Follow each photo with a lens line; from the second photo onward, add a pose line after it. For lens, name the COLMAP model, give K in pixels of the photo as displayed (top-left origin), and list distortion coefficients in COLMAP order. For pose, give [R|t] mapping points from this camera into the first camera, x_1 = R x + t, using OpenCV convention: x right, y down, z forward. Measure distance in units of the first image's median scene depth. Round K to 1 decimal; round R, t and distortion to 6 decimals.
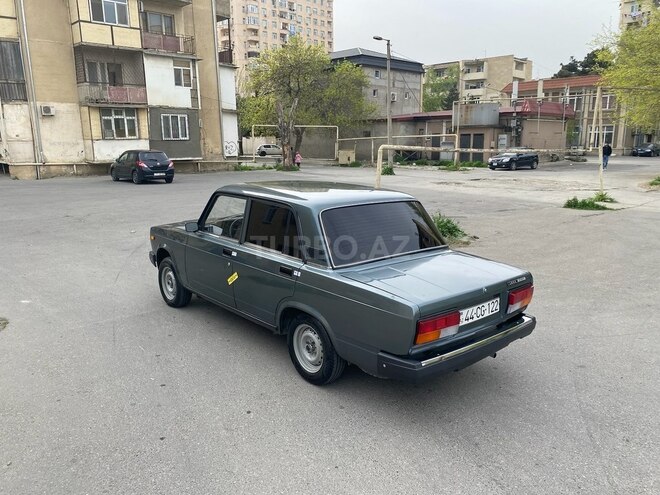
lens RADIAL K [[484.7, 0, 335.0], [0, 484.7, 244.8], [0, 0, 1]] dist [0.005160, -0.001548]
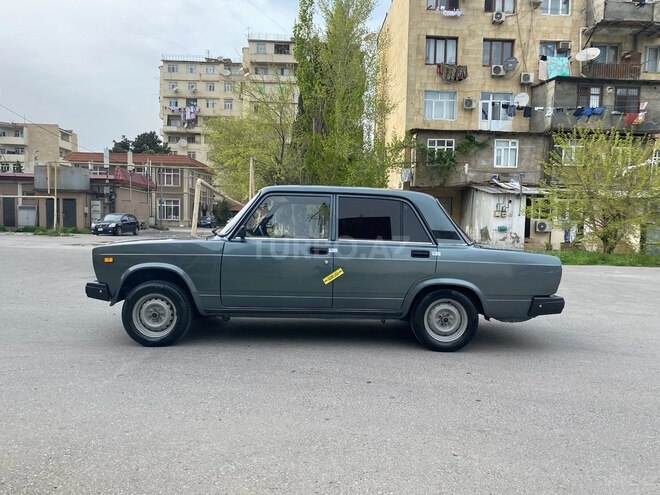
lens RADIAL K [[484.7, 0, 335.0], [0, 484.7, 244.8], [0, 0, 1]] dist [0.005160, -0.001548]
pose [[0.673126, -0.018173, 0.739305, -1.094803], [0.124498, 0.988215, -0.089063, 0.111919], [-0.728973, 0.151993, 0.667455, 0.418595]]
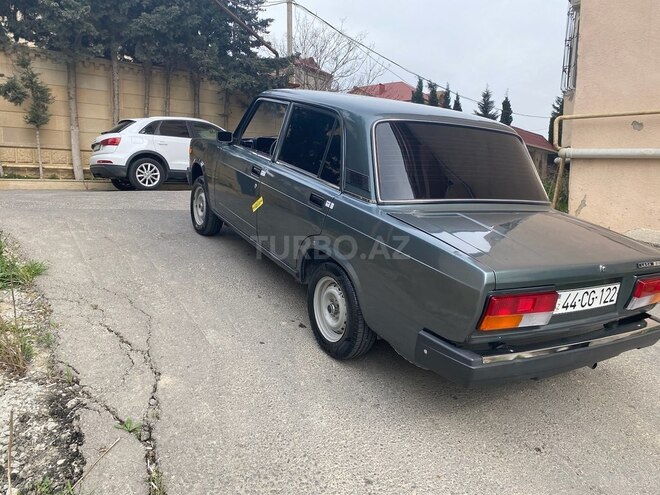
lens RADIAL K [[484.7, 0, 335.0], [0, 484.7, 244.8], [0, 0, 1]] dist [0.005160, -0.001548]
pose [[0.976344, 0.159288, -0.146219, 0.046326], [-0.147413, 0.985080, 0.088809, 0.054007], [0.158184, -0.065153, 0.985258, 0.283283]]
